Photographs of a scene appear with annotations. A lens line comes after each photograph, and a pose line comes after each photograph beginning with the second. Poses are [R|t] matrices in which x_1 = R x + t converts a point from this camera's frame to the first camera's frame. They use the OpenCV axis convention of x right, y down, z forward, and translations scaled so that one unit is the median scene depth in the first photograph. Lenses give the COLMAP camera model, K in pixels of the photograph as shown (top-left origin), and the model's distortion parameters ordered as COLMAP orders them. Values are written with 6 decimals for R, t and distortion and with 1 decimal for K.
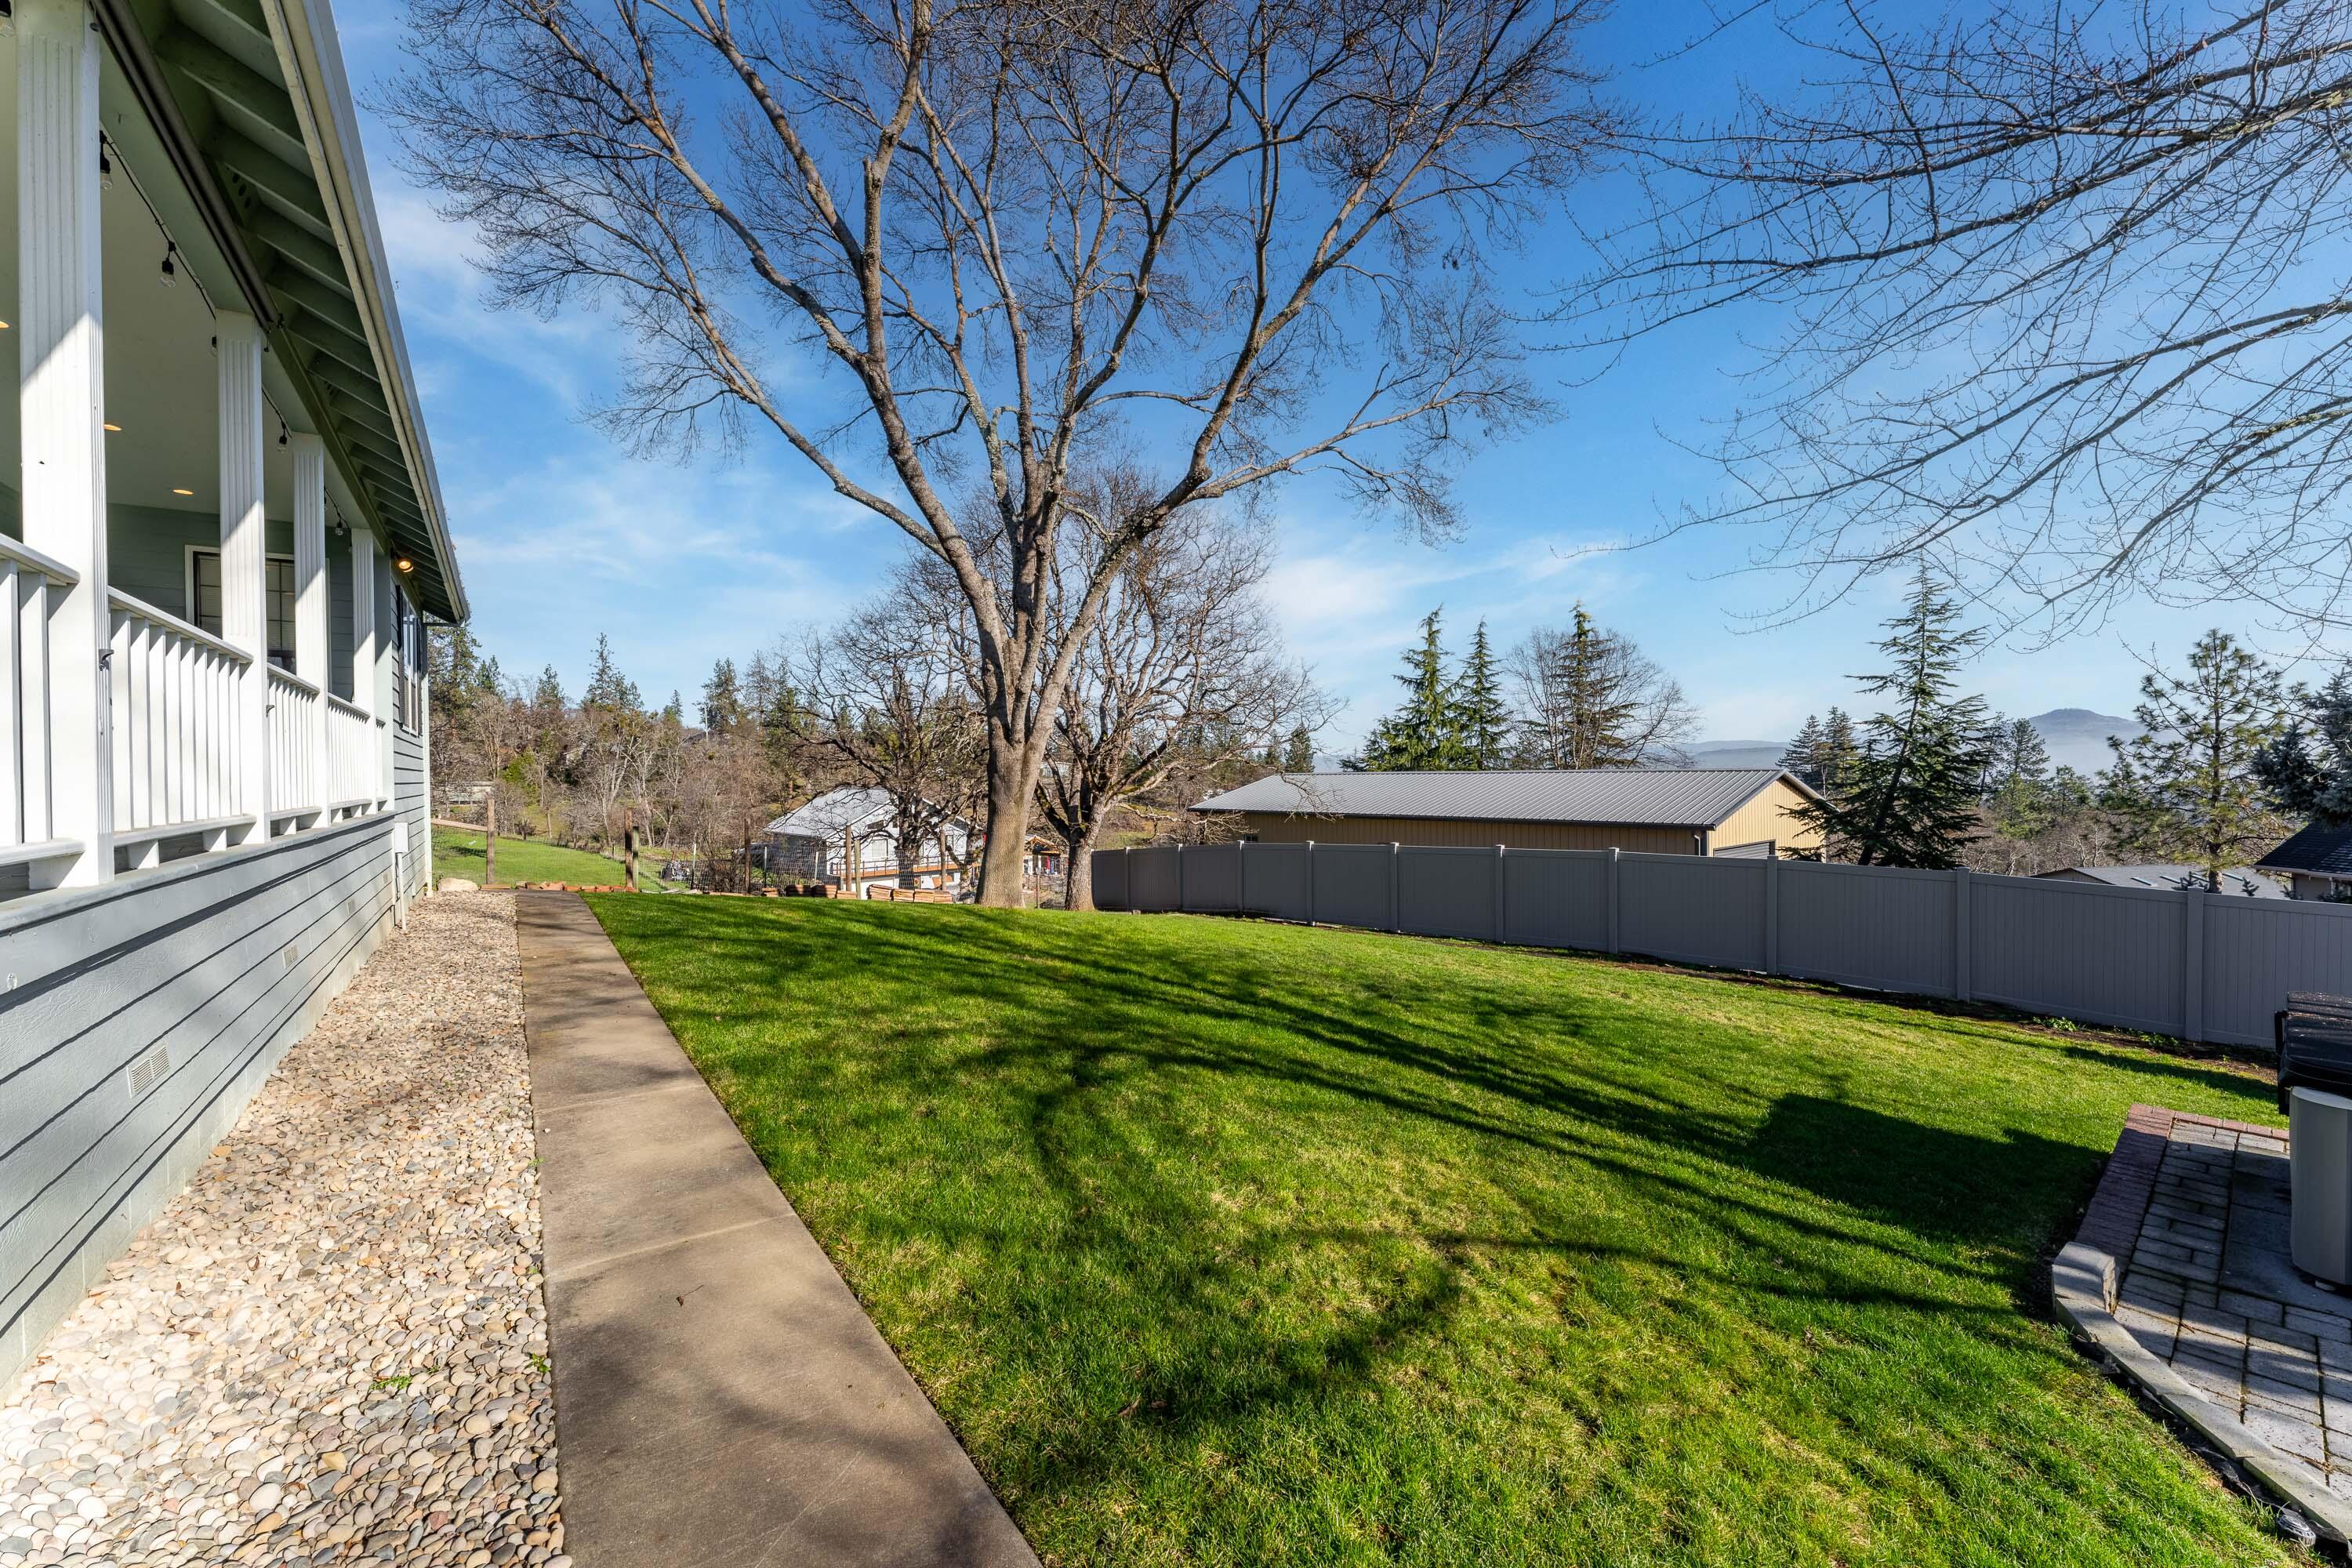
lens RADIAL K [[941.9, 0, 1172.6], [0, 941.9, 777.3], [0, 0, 1]] dist [0.001343, -0.001104]
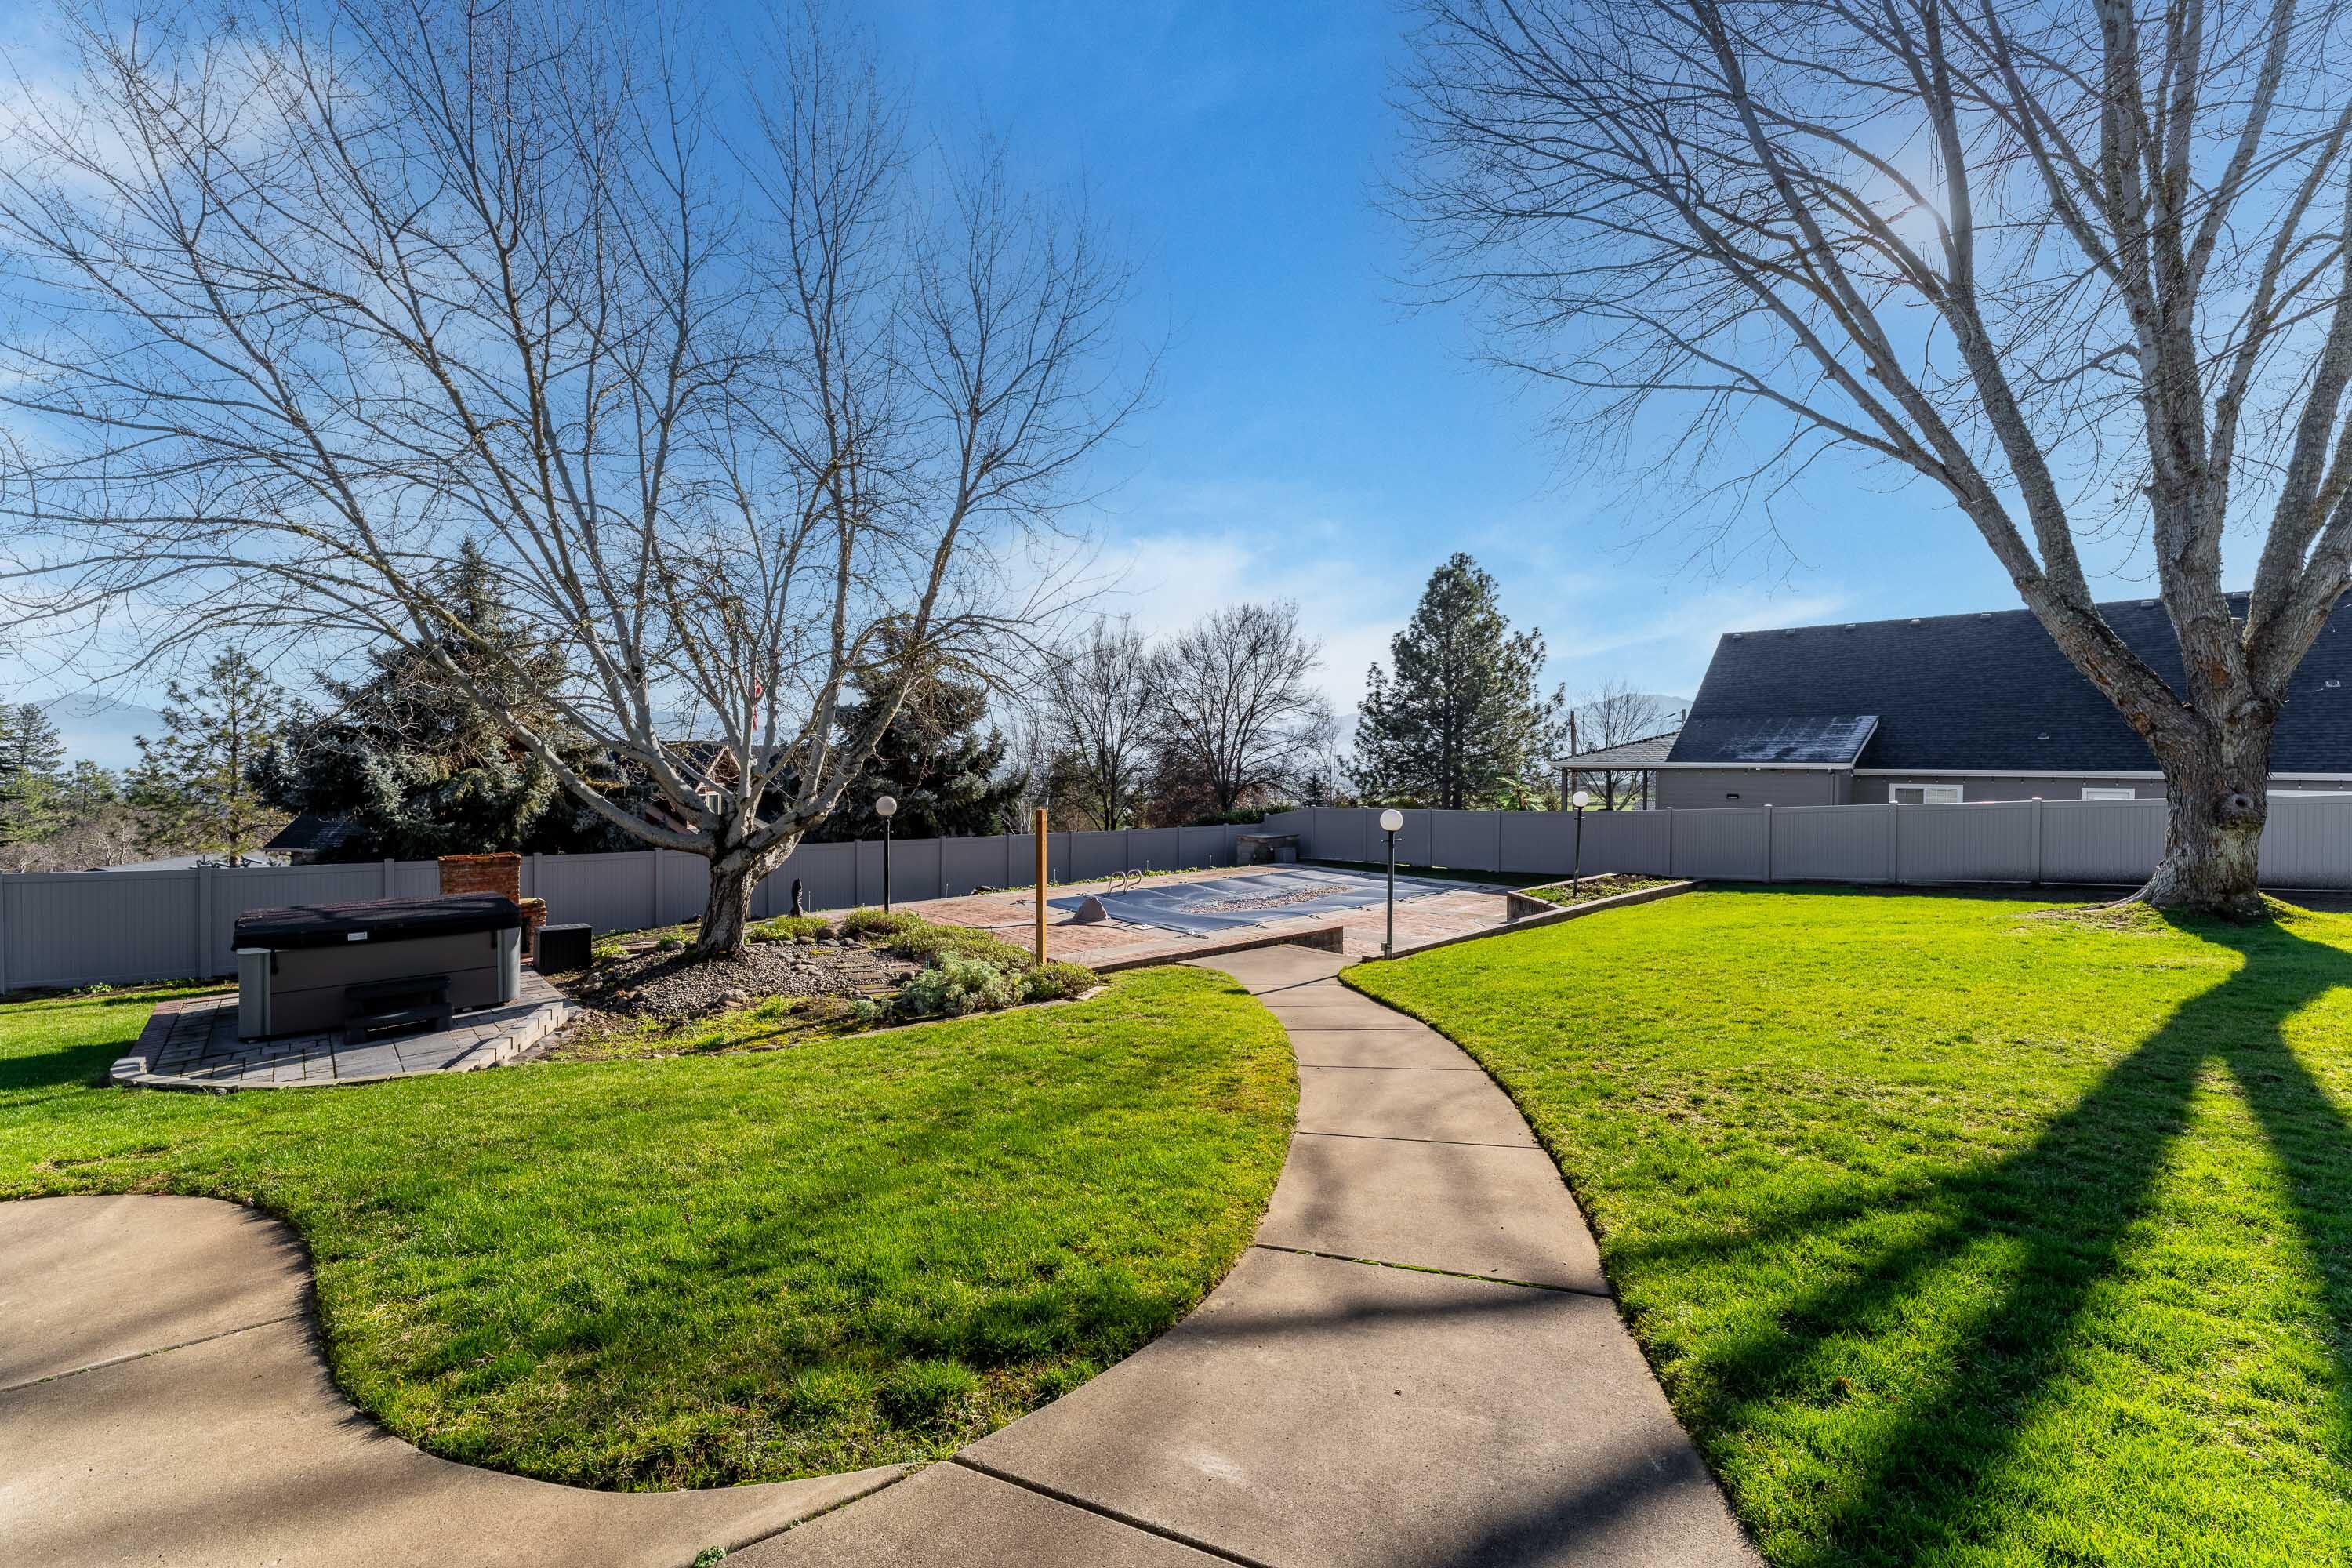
lens RADIAL K [[941.9, 0, 1172.2], [0, 941.9, 781.9], [0, 0, 1]] dist [0.001343, -0.001104]
pose [[-0.044834, -0.012865, 0.998912, -0.090113], [0.000350, 0.999917, 0.012893, -0.005579], [-0.998994, 0.000928, -0.044826, -0.090069]]
